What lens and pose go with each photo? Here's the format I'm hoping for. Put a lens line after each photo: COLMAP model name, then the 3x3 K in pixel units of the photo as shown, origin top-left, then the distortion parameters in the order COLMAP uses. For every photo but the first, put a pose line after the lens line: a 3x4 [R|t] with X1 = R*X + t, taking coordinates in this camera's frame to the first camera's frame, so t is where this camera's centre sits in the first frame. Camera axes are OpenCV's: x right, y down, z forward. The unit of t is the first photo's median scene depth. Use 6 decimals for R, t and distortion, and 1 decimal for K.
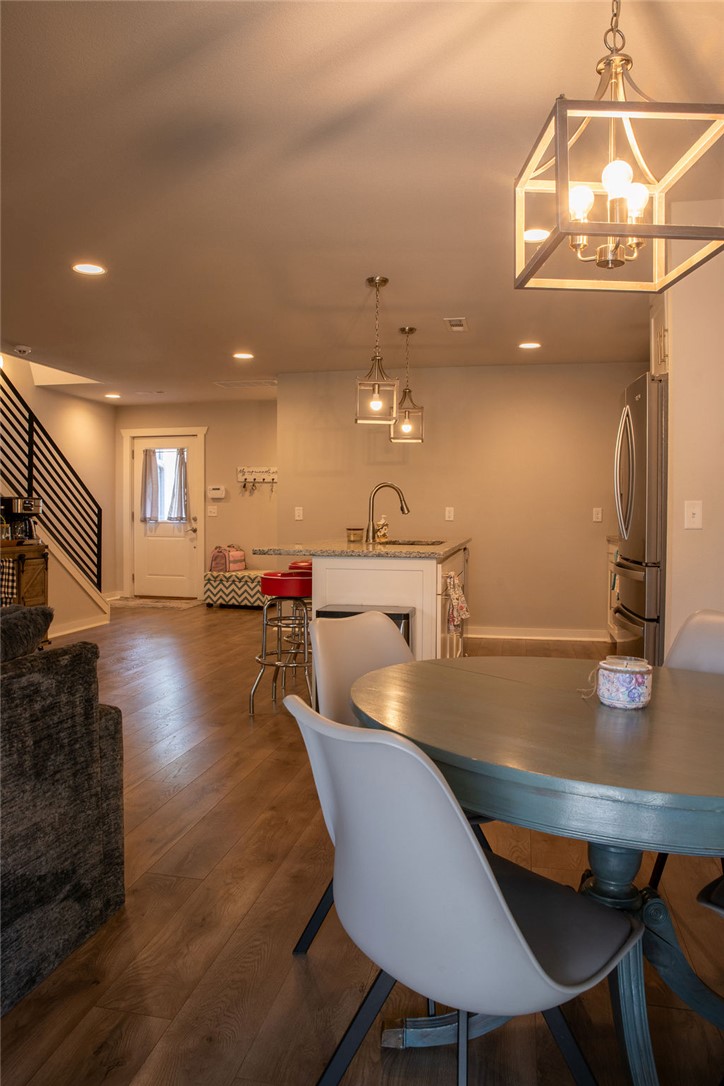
lens RADIAL K [[832.1, 0, 362.0], [0, 832.1, 543.0], [0, 0, 1]] dist [-0.012163, 0.000105]
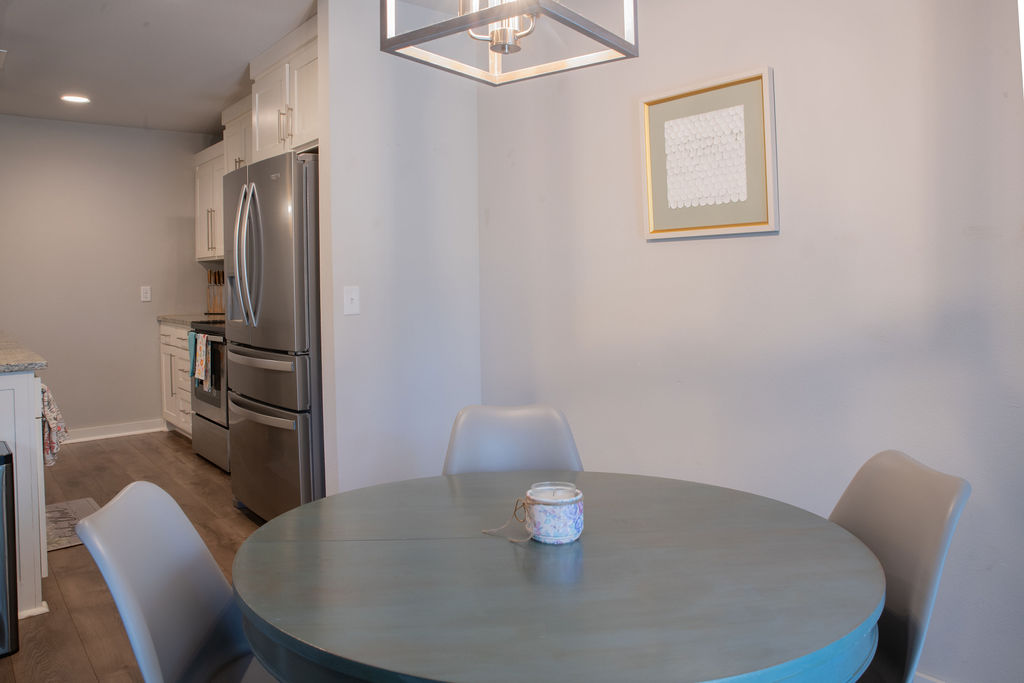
lens RADIAL K [[784.6, 0, 512.8], [0, 784.6, 285.7], [0, 0, 1]] dist [-0.012163, 0.000105]
pose [[0.651957, -0.033843, 0.757500, -0.185062], [0.049531, 0.998771, 0.001993, -0.043878], [-0.756636, 0.036220, 0.652832, 0.241610]]
